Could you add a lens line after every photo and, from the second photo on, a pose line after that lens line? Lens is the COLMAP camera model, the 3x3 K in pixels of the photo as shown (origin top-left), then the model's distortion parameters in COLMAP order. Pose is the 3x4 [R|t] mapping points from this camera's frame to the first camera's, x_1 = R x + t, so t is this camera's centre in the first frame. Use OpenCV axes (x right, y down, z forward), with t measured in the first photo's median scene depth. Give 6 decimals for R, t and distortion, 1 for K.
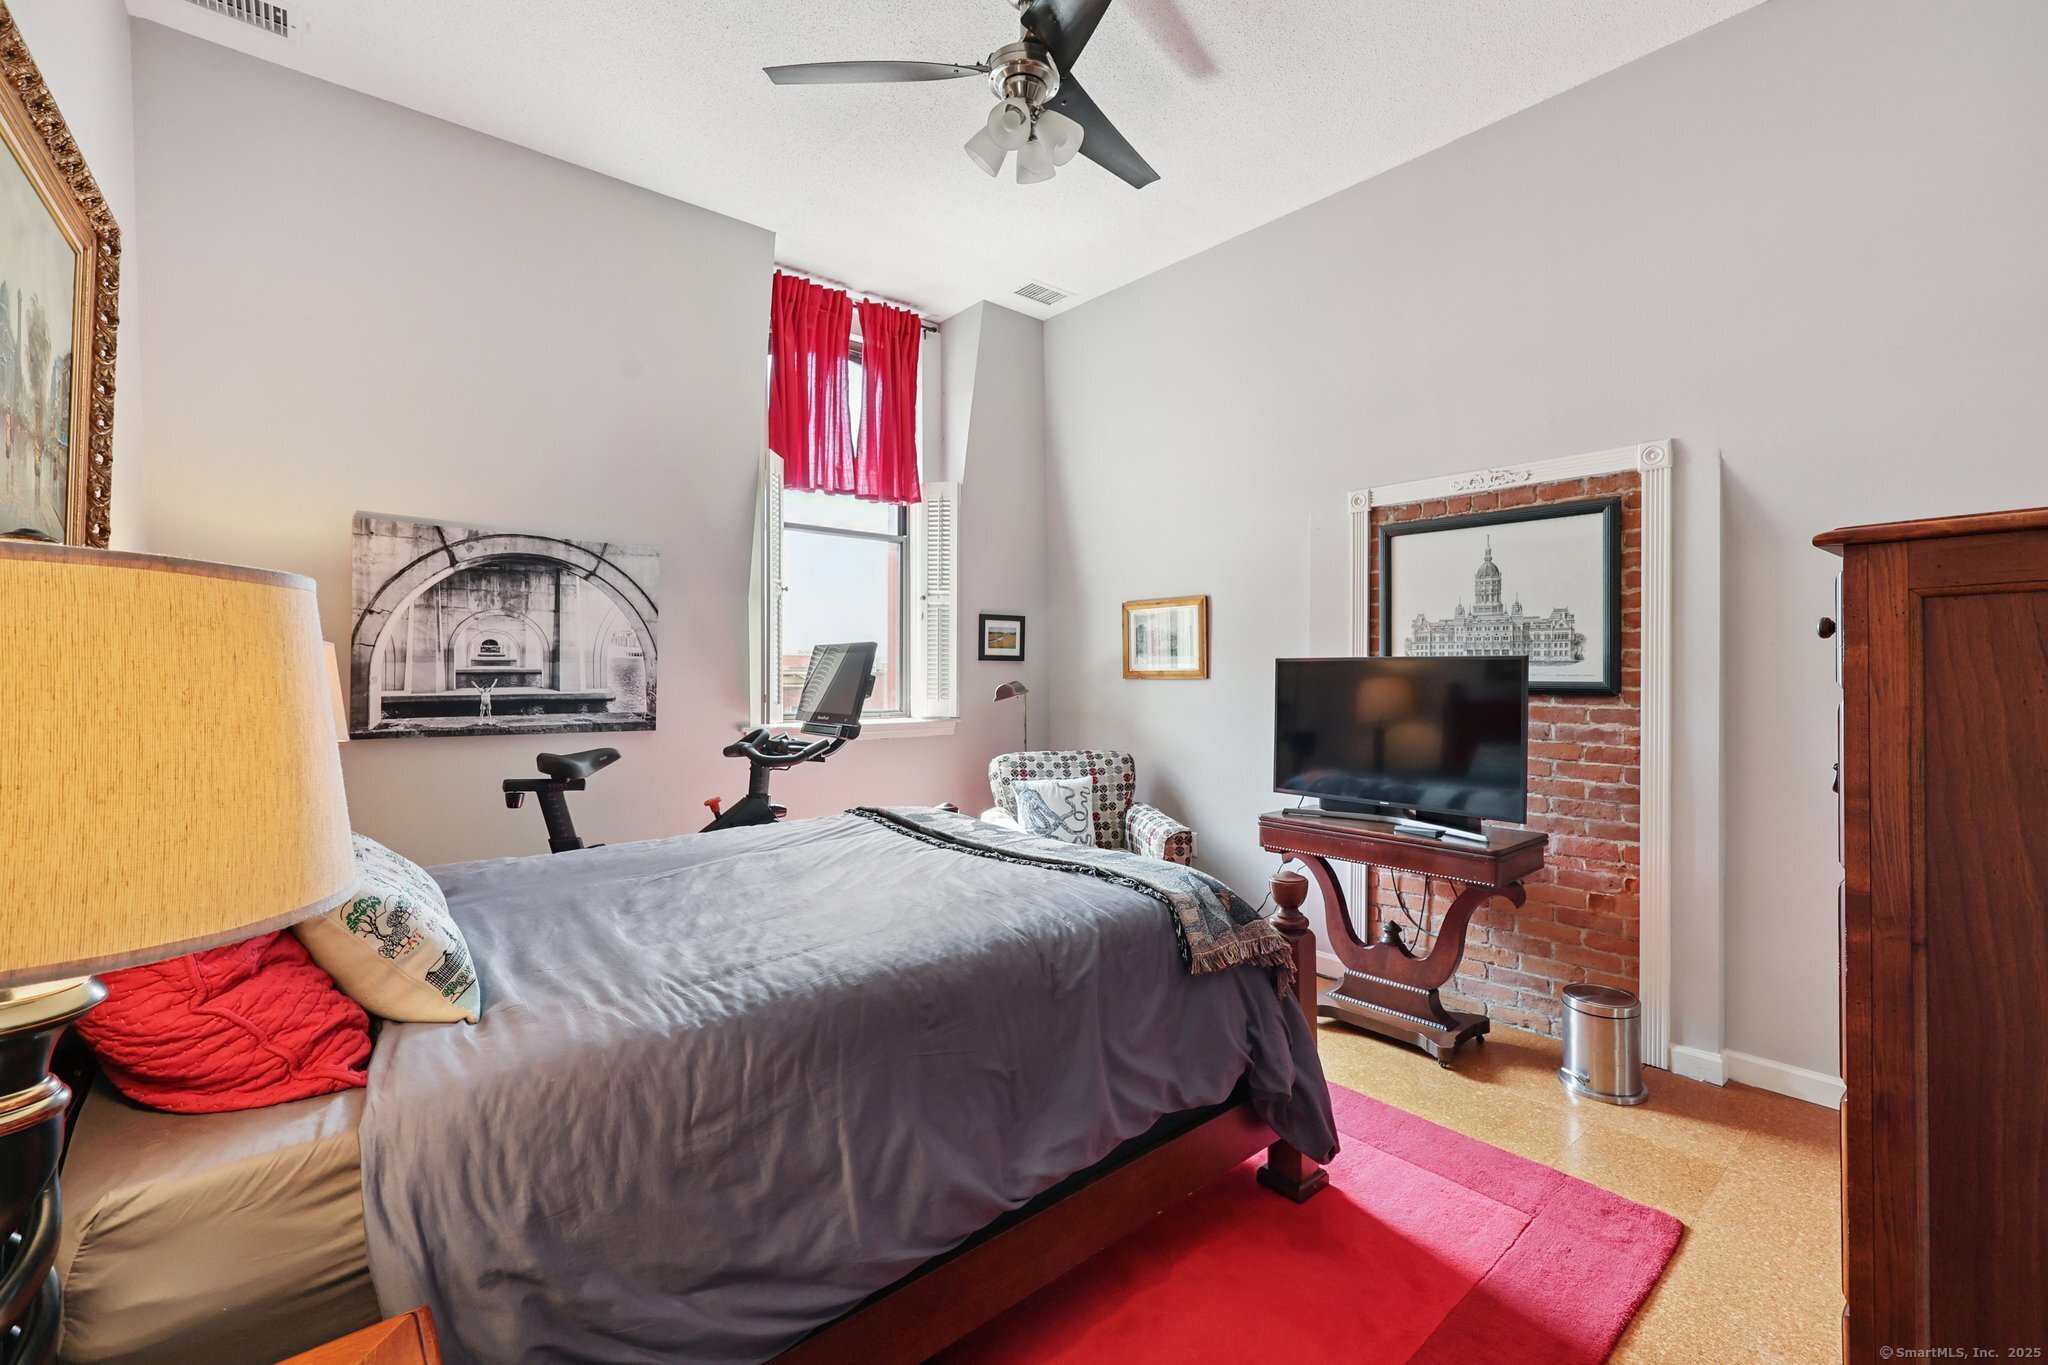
lens RADIAL K [[838.4, 0, 1021.7], [0, 838.4, 668.6], [0, 0, 1]] dist [0.000907, -0.001148]
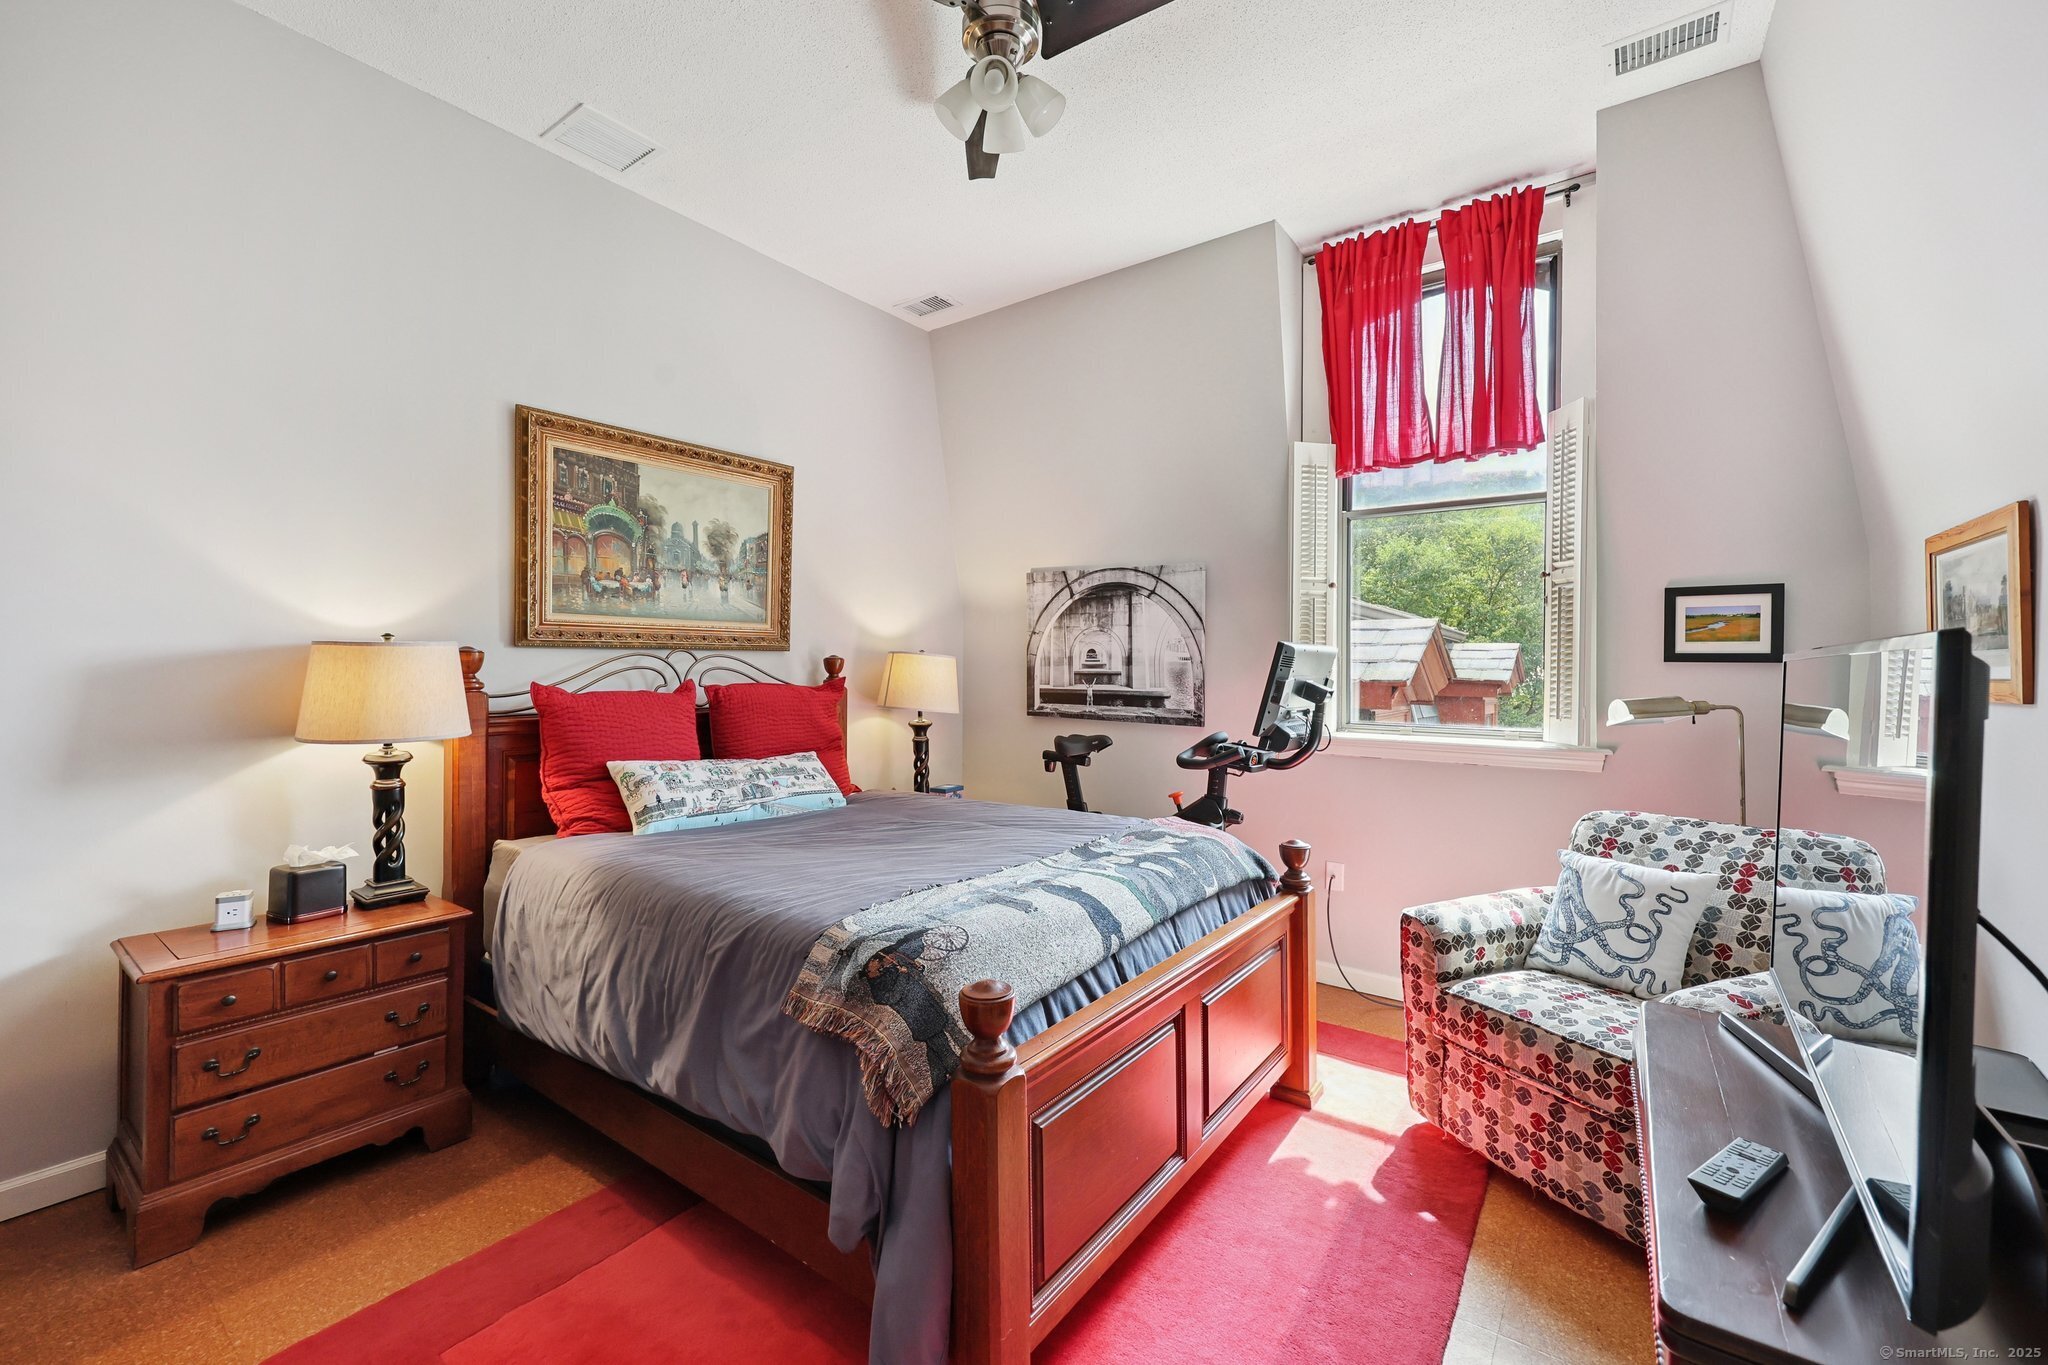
lens RADIAL K [[838.4, 0, 1061.2], [0, 838.4, 660.2], [0, 0, 1]] dist [0.000907, -0.001148]
pose [[0.267172, -0.003267, -0.963643, 0.639137], [-0.002129, 0.999990, -0.003980, -0.010725], [0.963647, 0.003115, 0.267162, 0.570654]]
